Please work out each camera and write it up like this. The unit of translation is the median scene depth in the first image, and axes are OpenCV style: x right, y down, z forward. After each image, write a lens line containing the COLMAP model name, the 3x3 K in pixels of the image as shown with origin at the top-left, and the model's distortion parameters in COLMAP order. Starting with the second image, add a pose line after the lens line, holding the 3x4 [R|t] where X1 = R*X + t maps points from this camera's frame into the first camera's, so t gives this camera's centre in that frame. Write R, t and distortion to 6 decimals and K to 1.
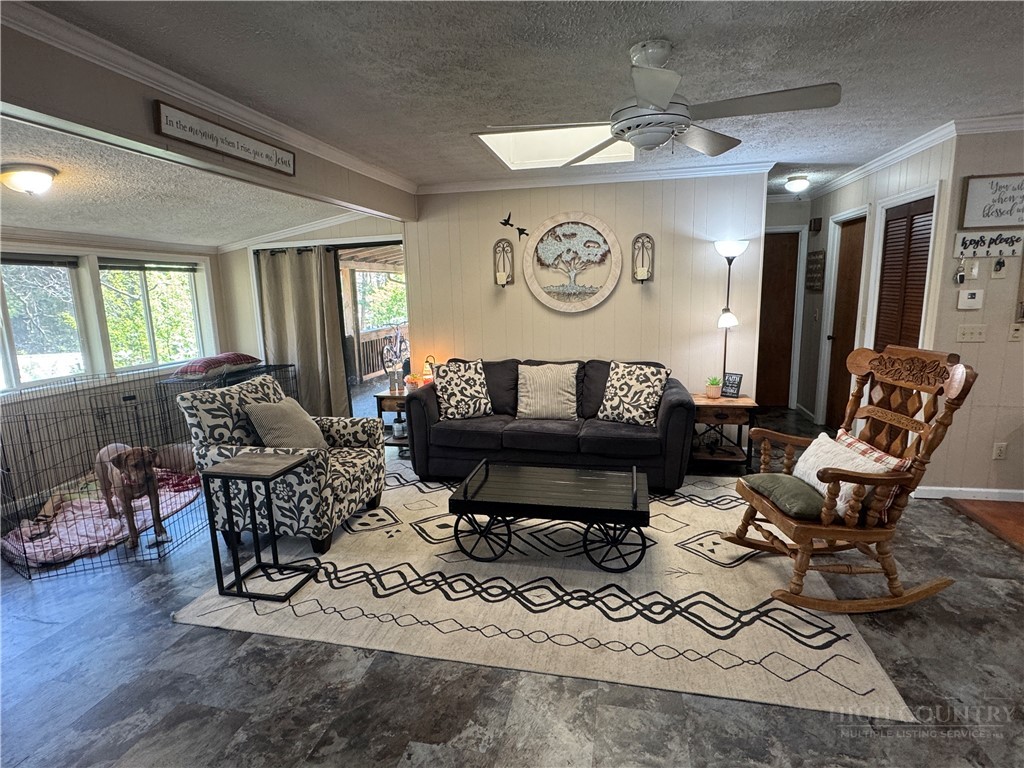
lens RADIAL K [[533.6, 0, 511.7], [0, 533.6, 384.0], [0, 0, 1]] dist [-0.001577, 0.000249]
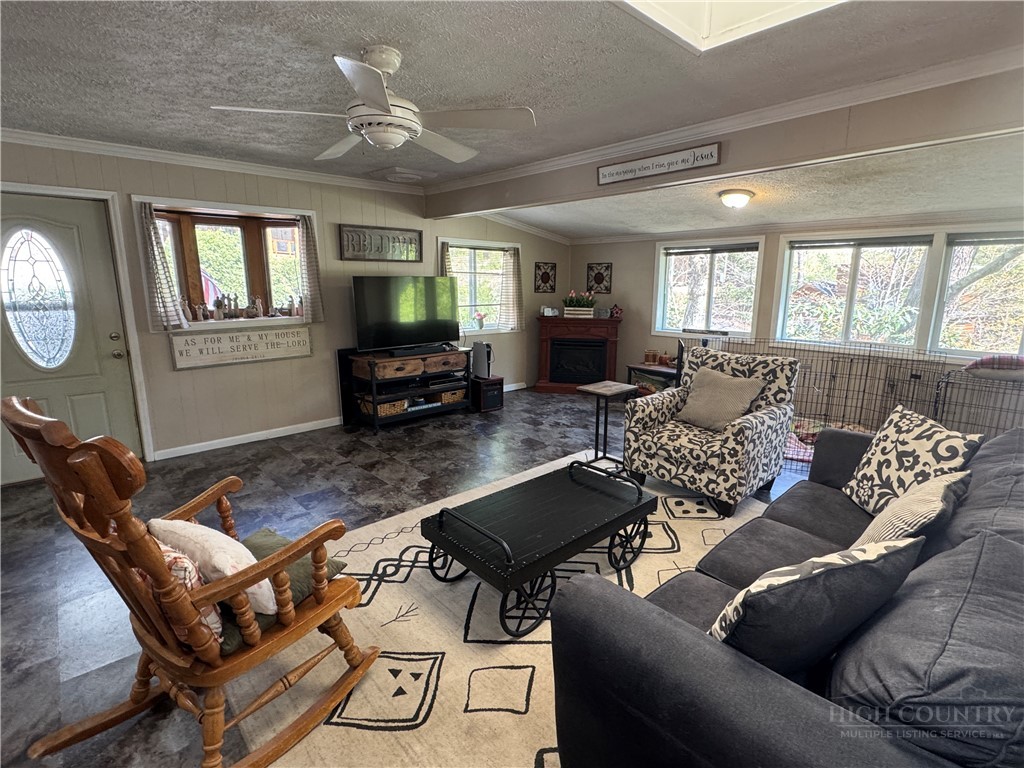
lens RADIAL K [[503.0, 0, 510.4], [0, 503.0, 383.4], [0, 0, 1]] dist [0.003152, -0.000103]
pose [[-0.579770, 0.190600, -0.792173, 0.536263], [-0.129367, 0.938387, 0.320460, -0.187019], [0.804444, 0.288274, -0.519391, 0.991728]]
